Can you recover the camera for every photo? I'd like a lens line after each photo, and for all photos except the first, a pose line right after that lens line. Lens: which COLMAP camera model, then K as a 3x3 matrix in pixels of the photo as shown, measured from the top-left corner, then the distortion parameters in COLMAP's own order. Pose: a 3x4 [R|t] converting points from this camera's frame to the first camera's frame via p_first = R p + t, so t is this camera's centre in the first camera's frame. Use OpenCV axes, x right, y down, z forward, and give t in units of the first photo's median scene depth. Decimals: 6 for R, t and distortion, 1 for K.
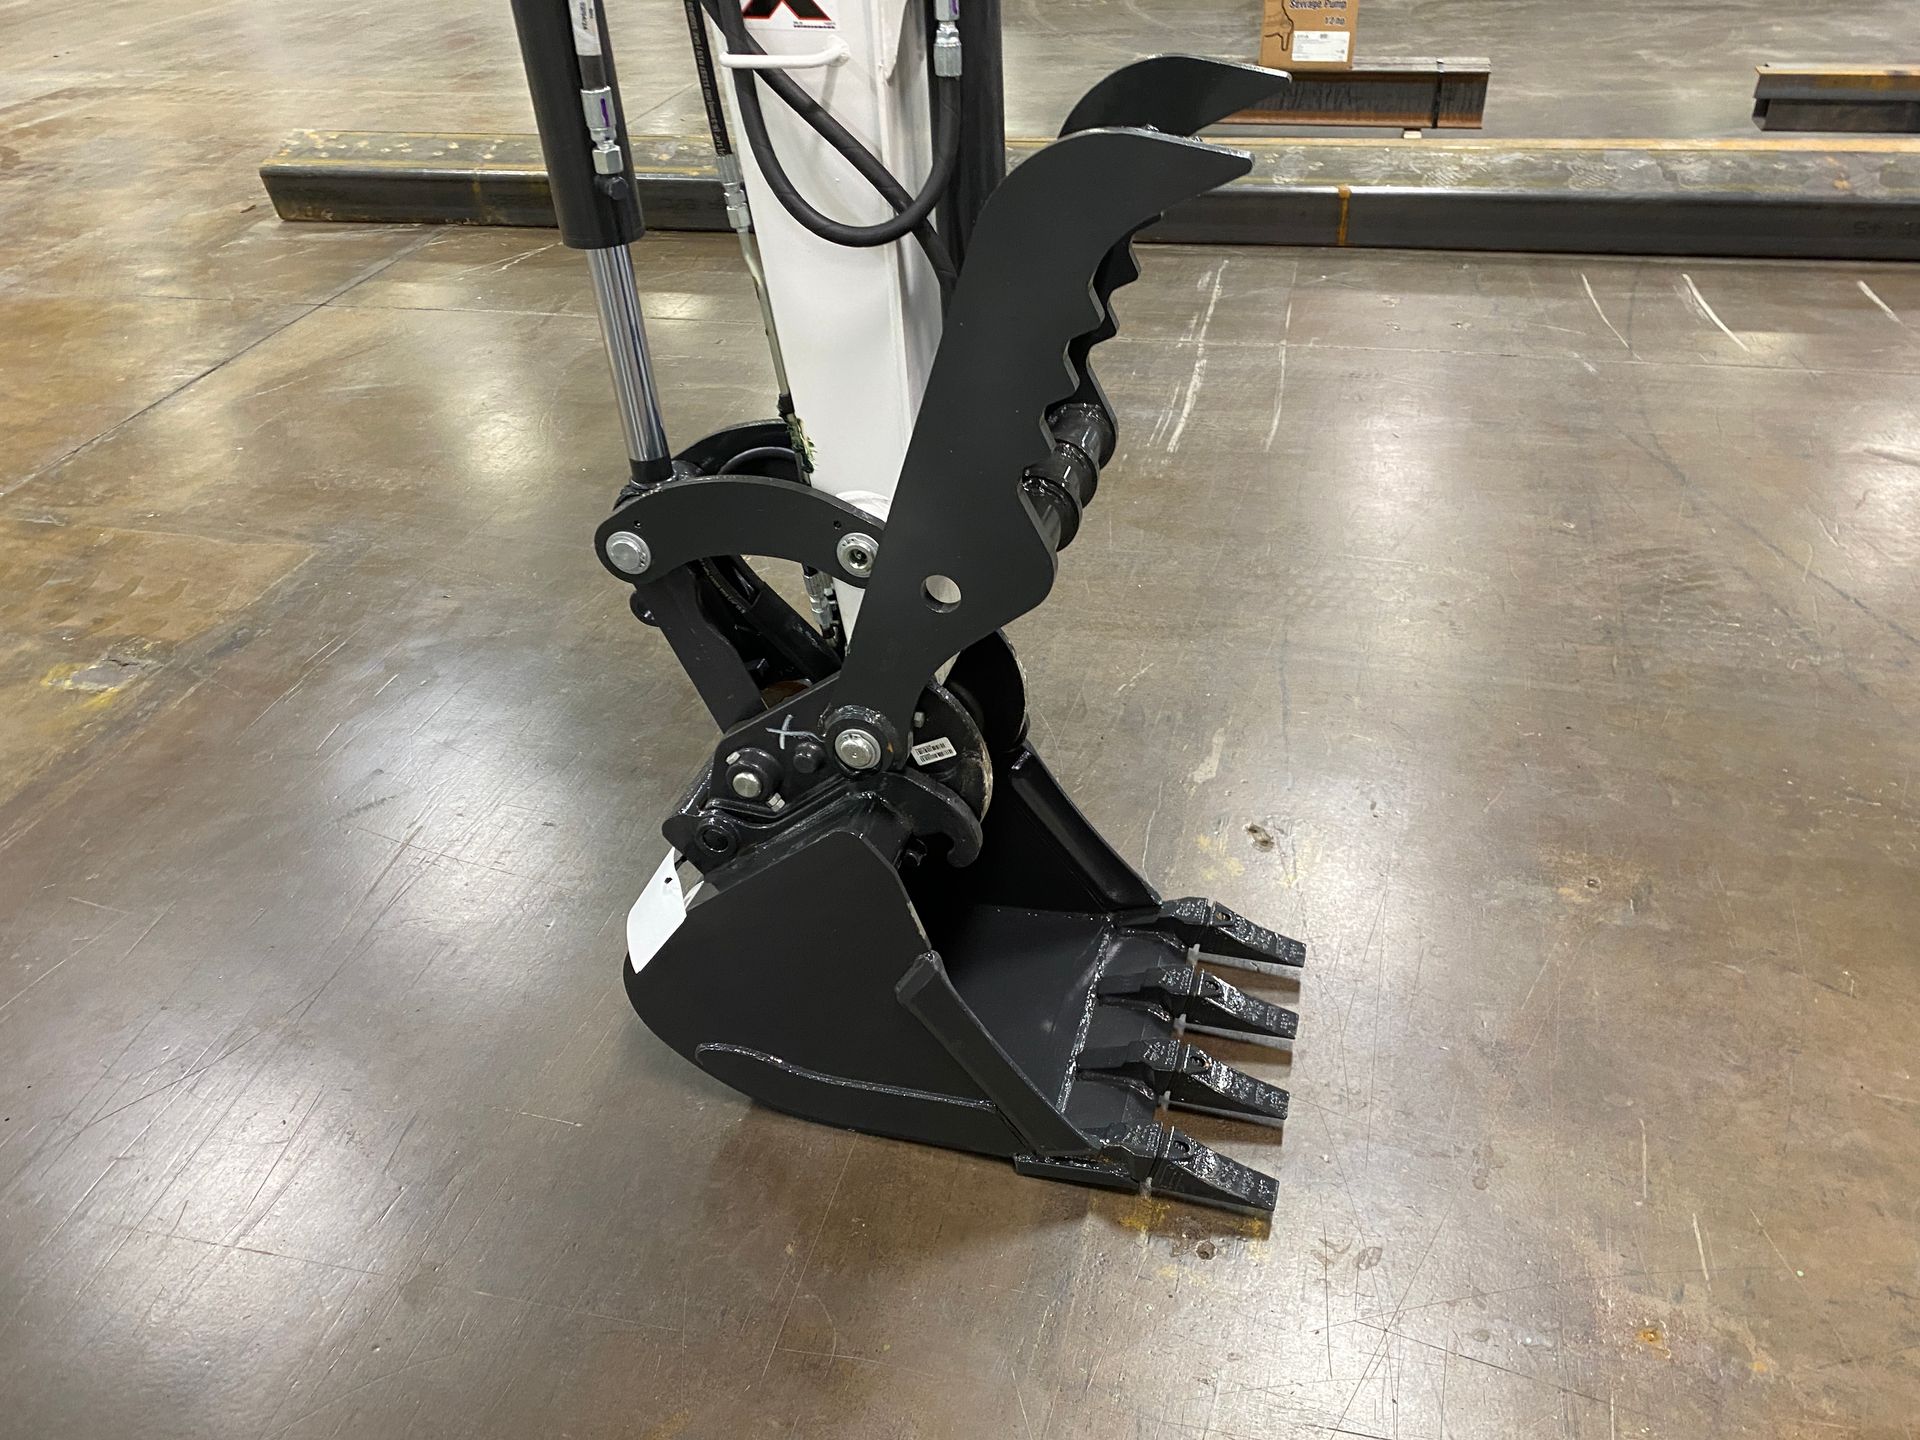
lens RADIAL K [[1448.3, 0, 965.9], [0, 1448.3, 725.5], [0, 0, 1]] dist [0.041023, -0.048271]
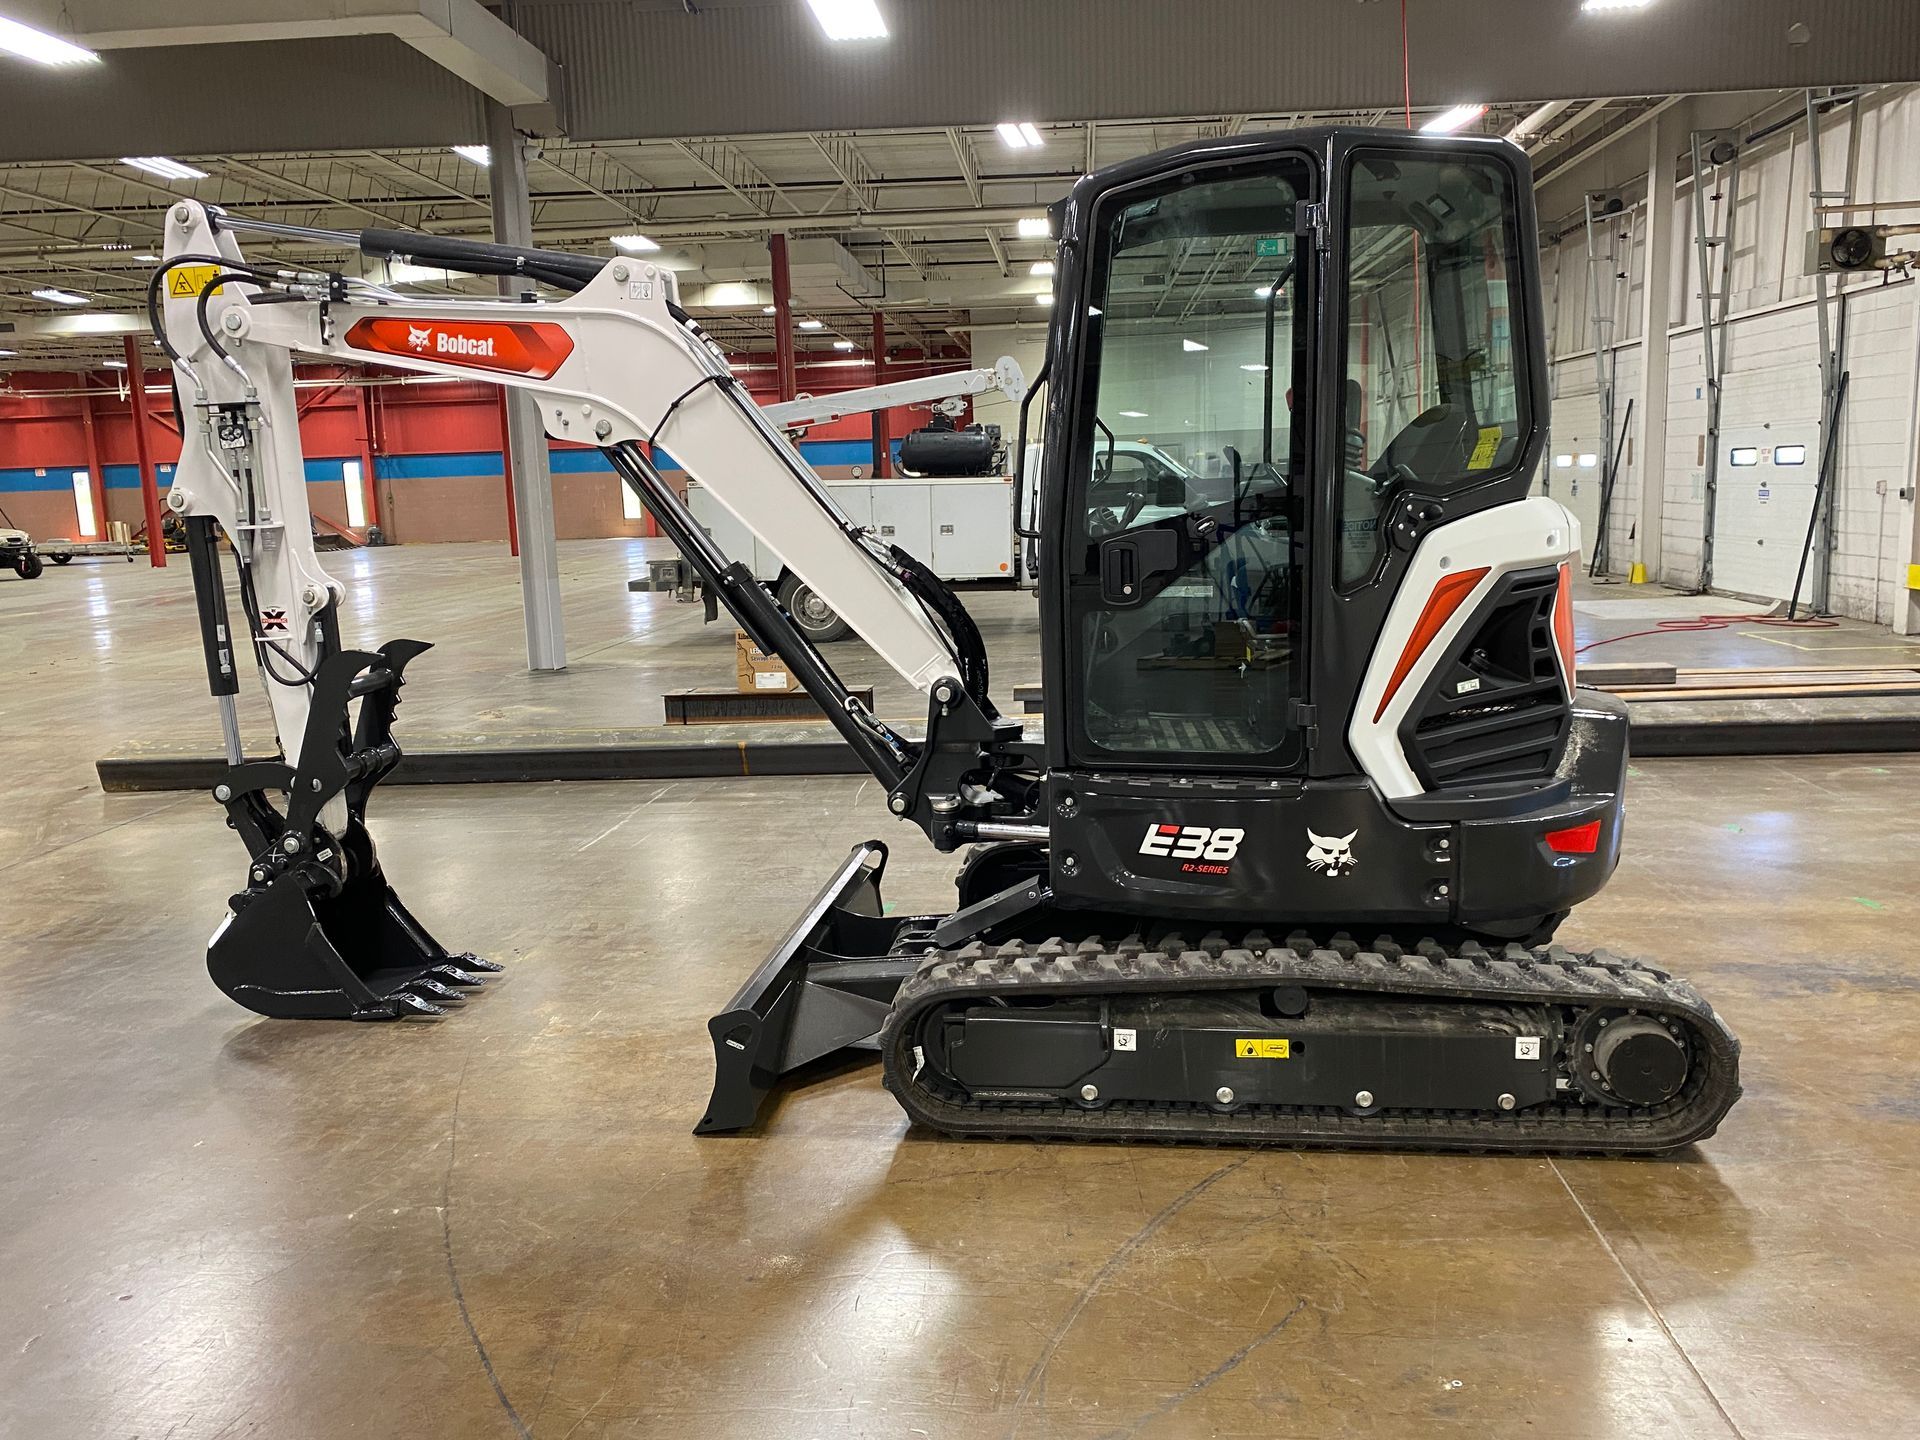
lens RADIAL K [[1426.4, 0, 954.5], [0, 1426.4, 709.0], [0, 0, 1]] dist [0.011130, -0.002037]
pose [[0.991493, -0.024103, 0.127912, 0.300297], [0.077549, 0.898643, -0.431772, 0.376975], [-0.104540, 0.438018, 0.892867, -0.629631]]
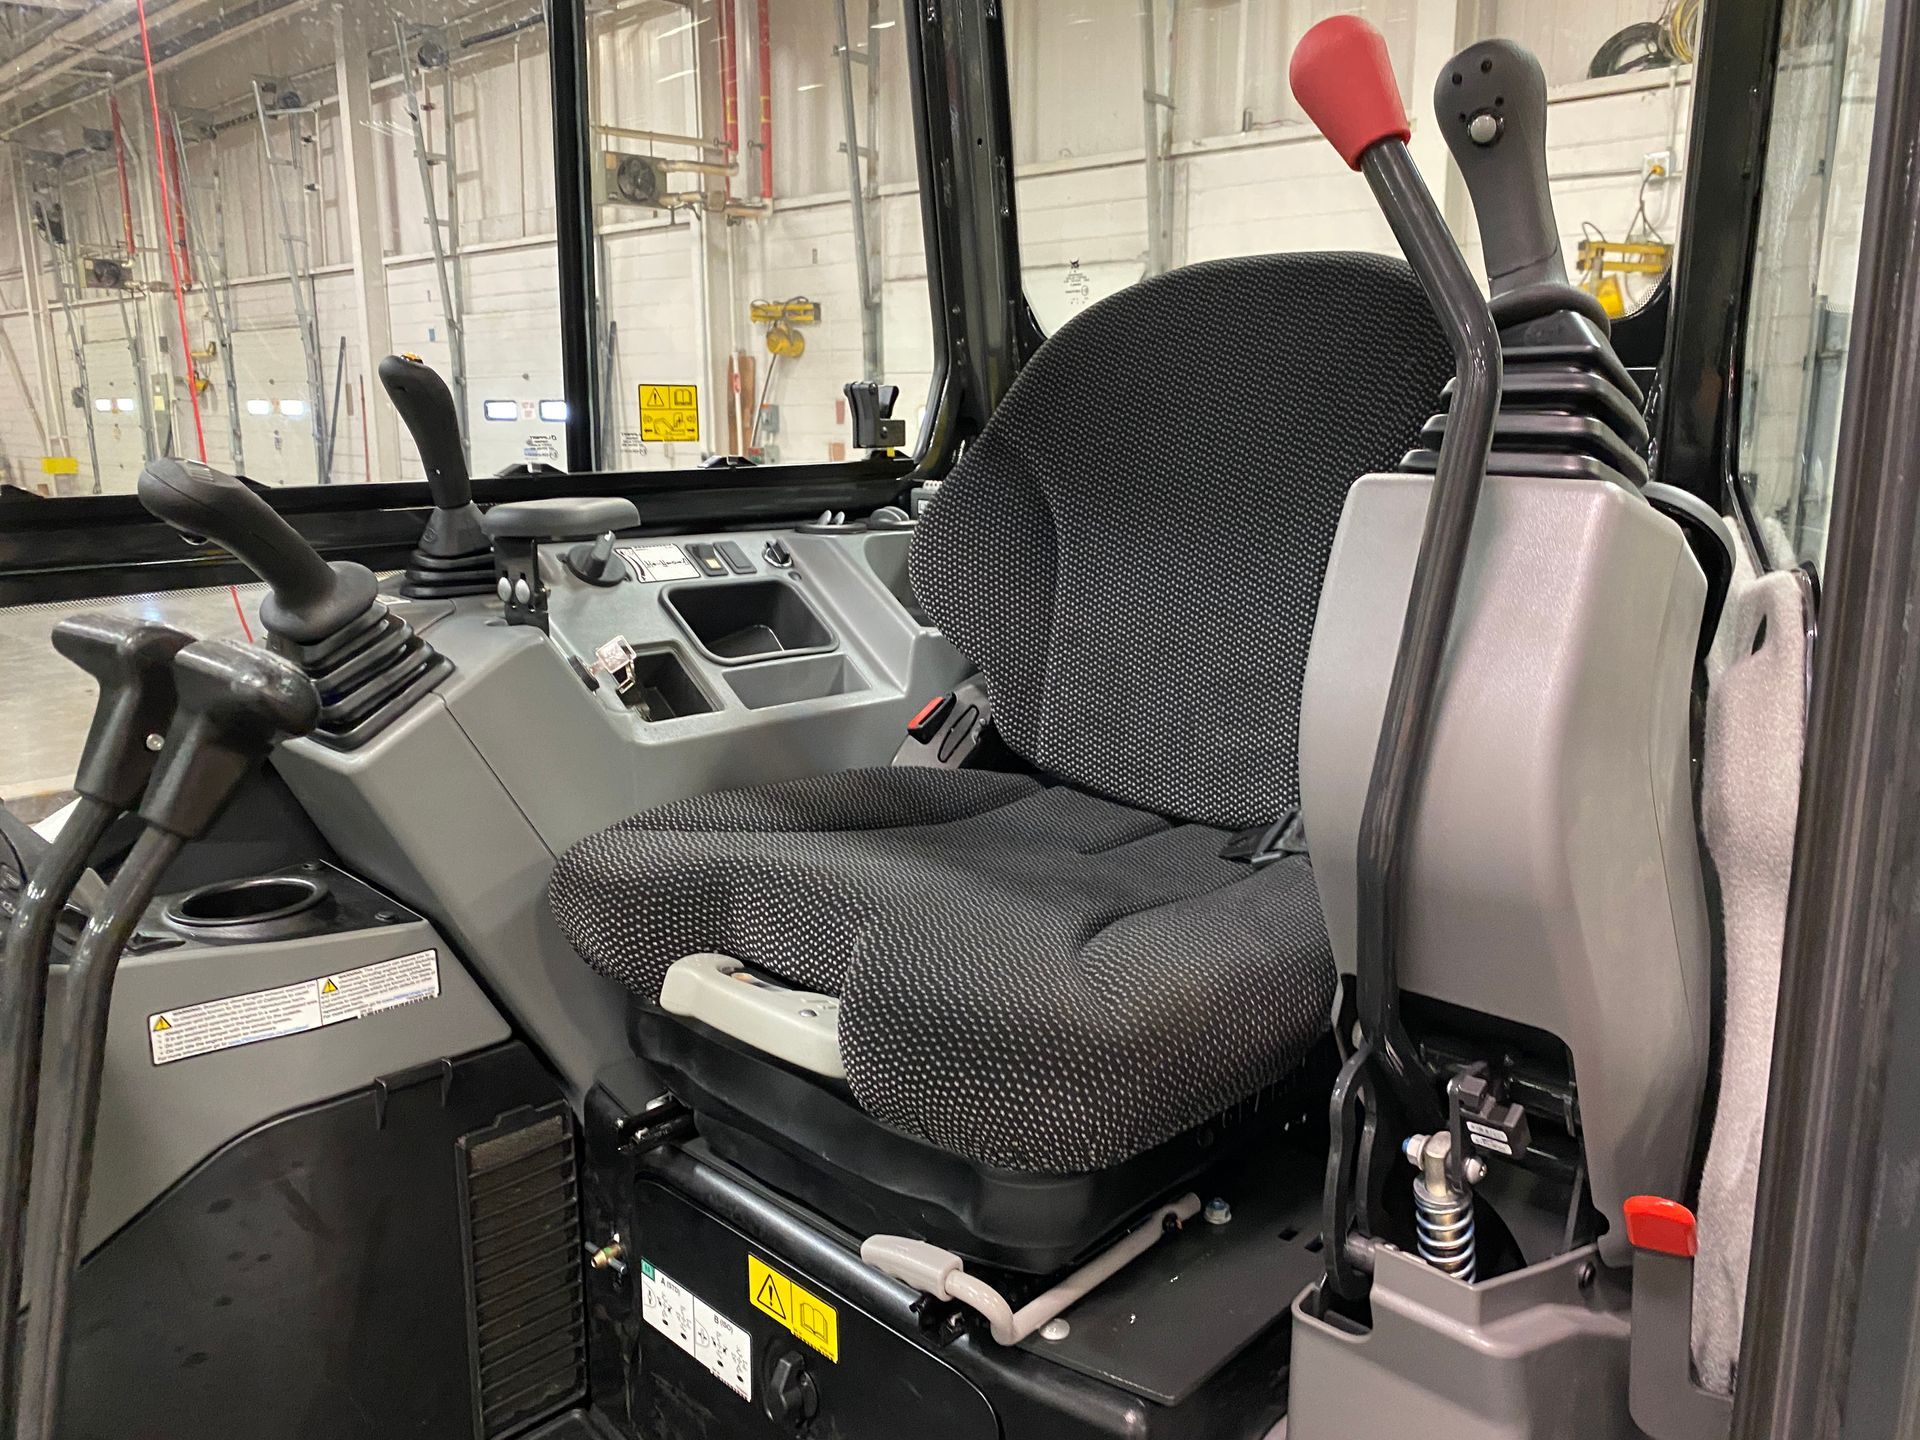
lens RADIAL K [[1485.2, 0, 958.3], [0, 1485.2, 712.9], [0, 0, 1]] dist [0.003316, 0.002482]
pose [[0.531651, -0.140697, 0.835196, 0.426897], [0.467984, 0.870703, -0.151221, -0.033564], [-0.705931, 0.471255, 0.528754, -0.047966]]
